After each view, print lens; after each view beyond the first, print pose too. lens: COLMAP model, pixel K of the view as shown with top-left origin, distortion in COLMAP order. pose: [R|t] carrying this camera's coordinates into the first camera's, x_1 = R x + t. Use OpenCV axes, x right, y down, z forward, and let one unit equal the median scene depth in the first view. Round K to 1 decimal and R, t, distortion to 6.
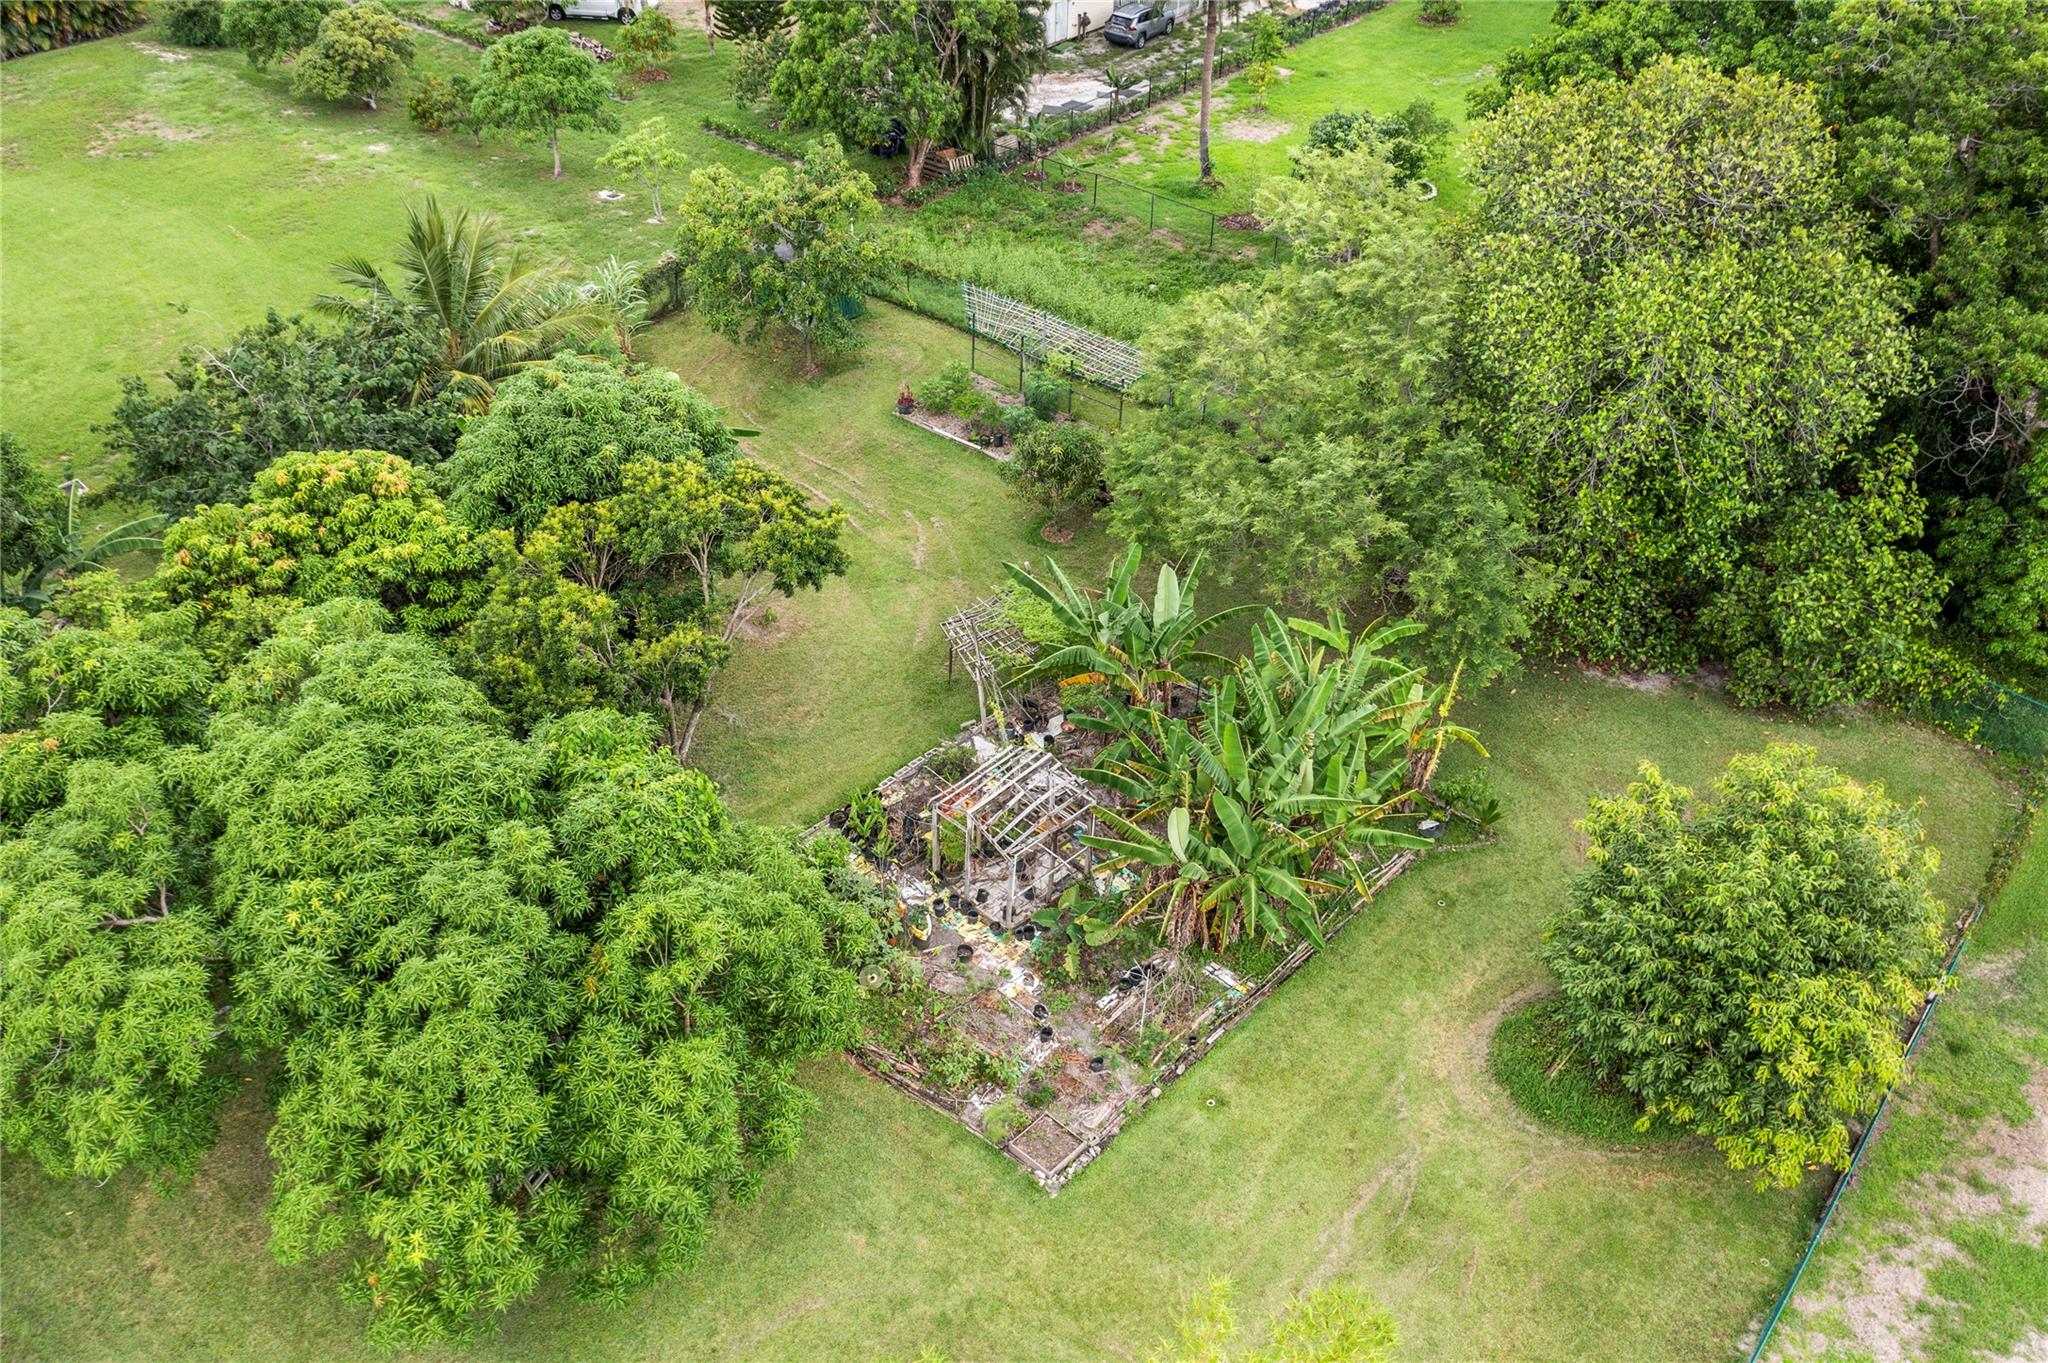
lens RADIAL K [[1640.7, 0, 1023.5], [0, 1640.7, 689.5], [0, 0, 1]] dist [-0.014479, 0.004758]
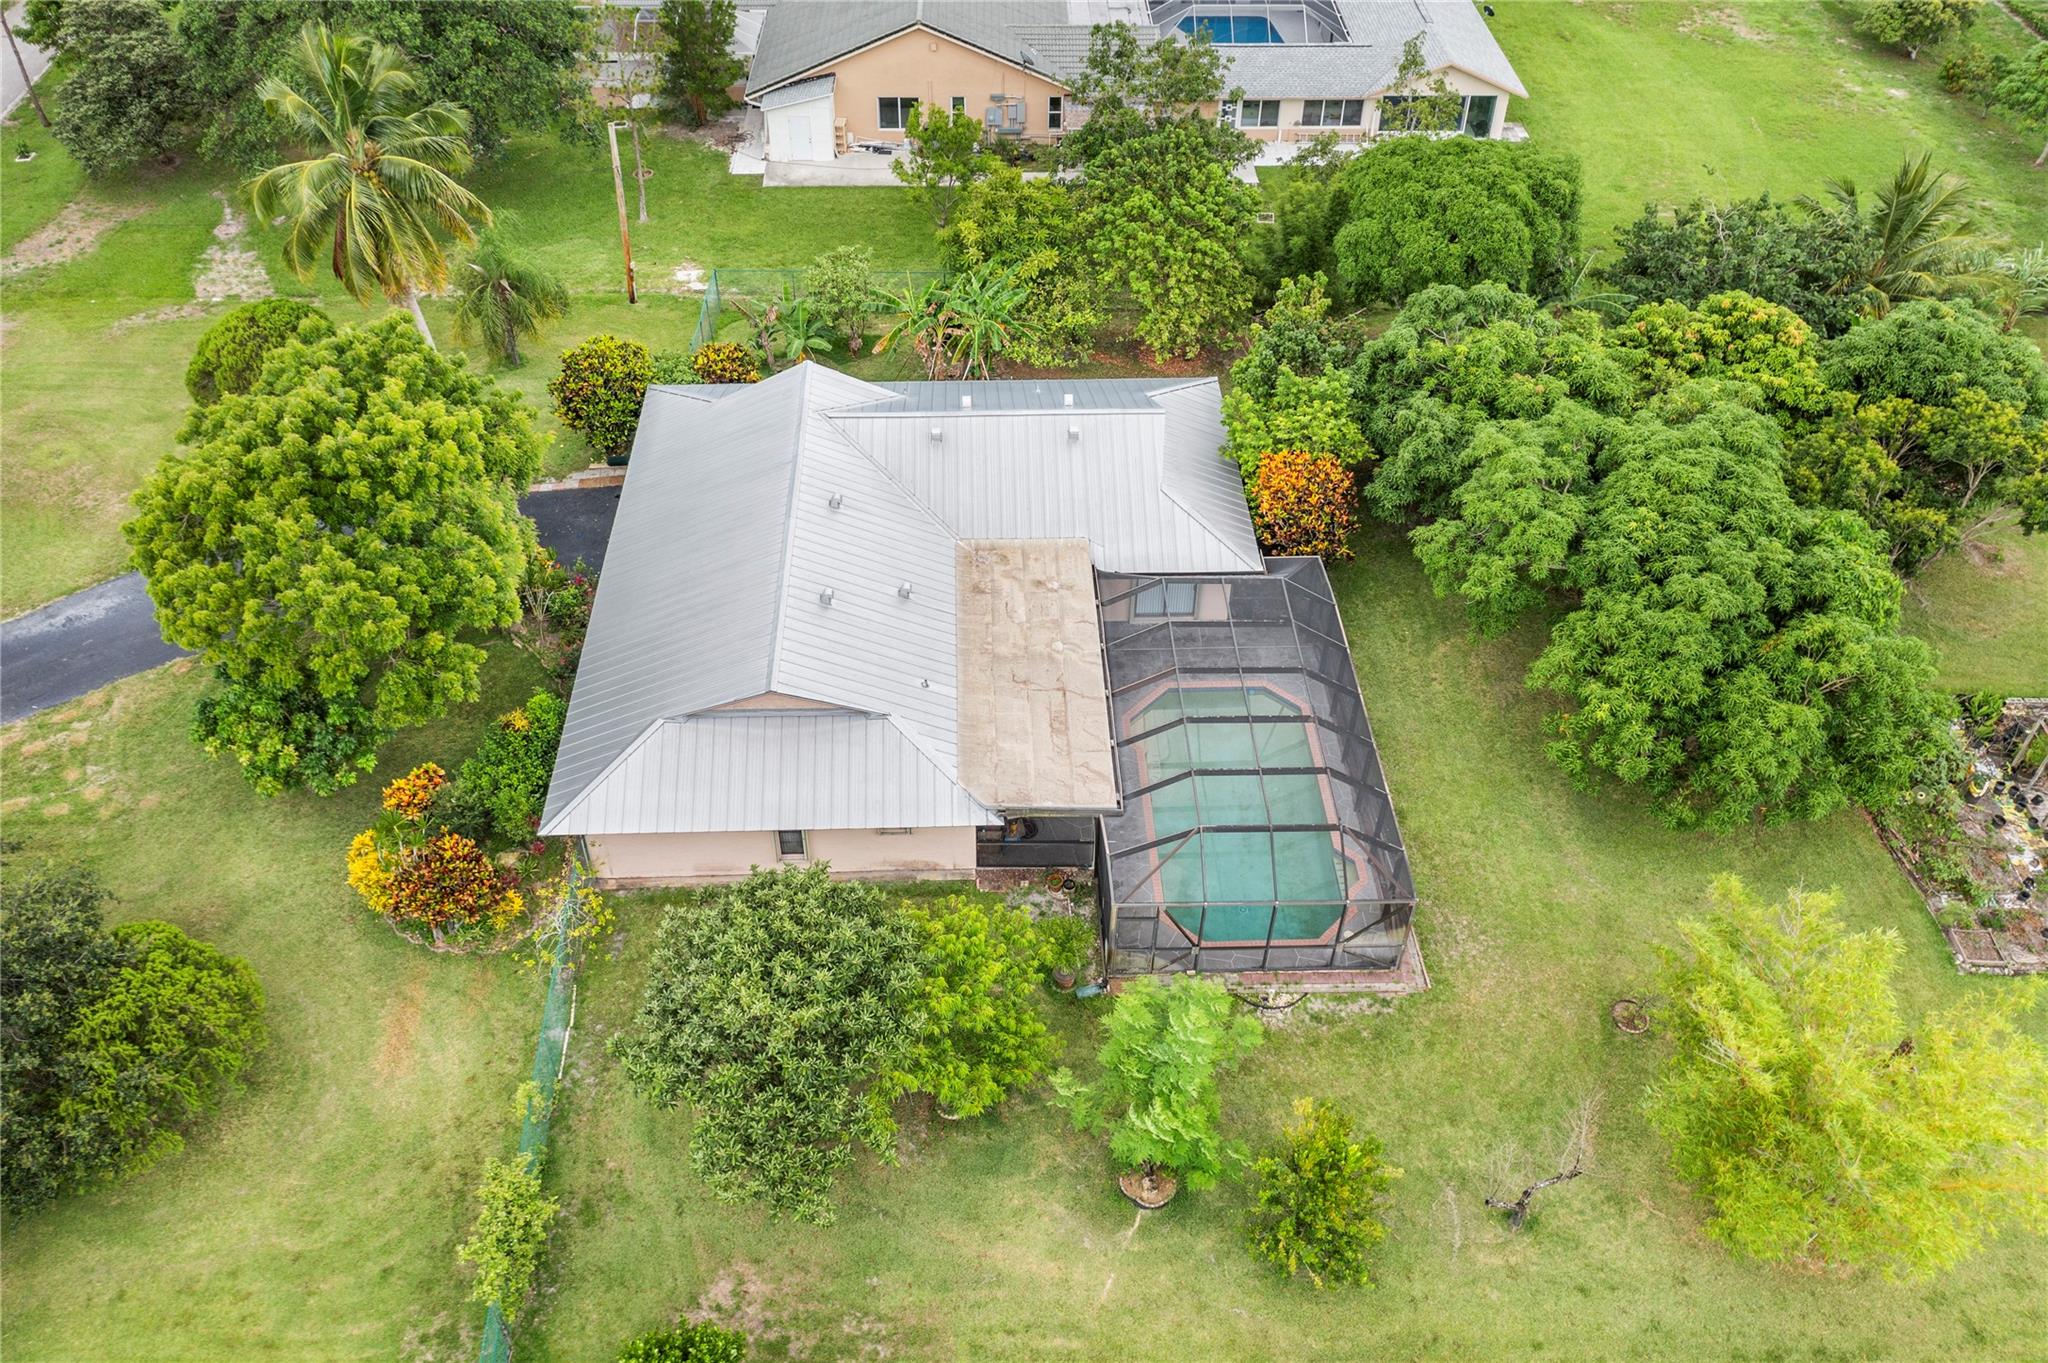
lens RADIAL K [[1640.7, 0, 1010.1], [0, 1640.7, 682.7], [0, 0, 1]] dist [-0.014479, 0.004758]
pose [[0.654065, 0.499591, -0.567986, 0.129462], [-0.465074, 0.857774, 0.218927, 0.141782], [0.596578, 0.120963, 0.793387, -0.509533]]
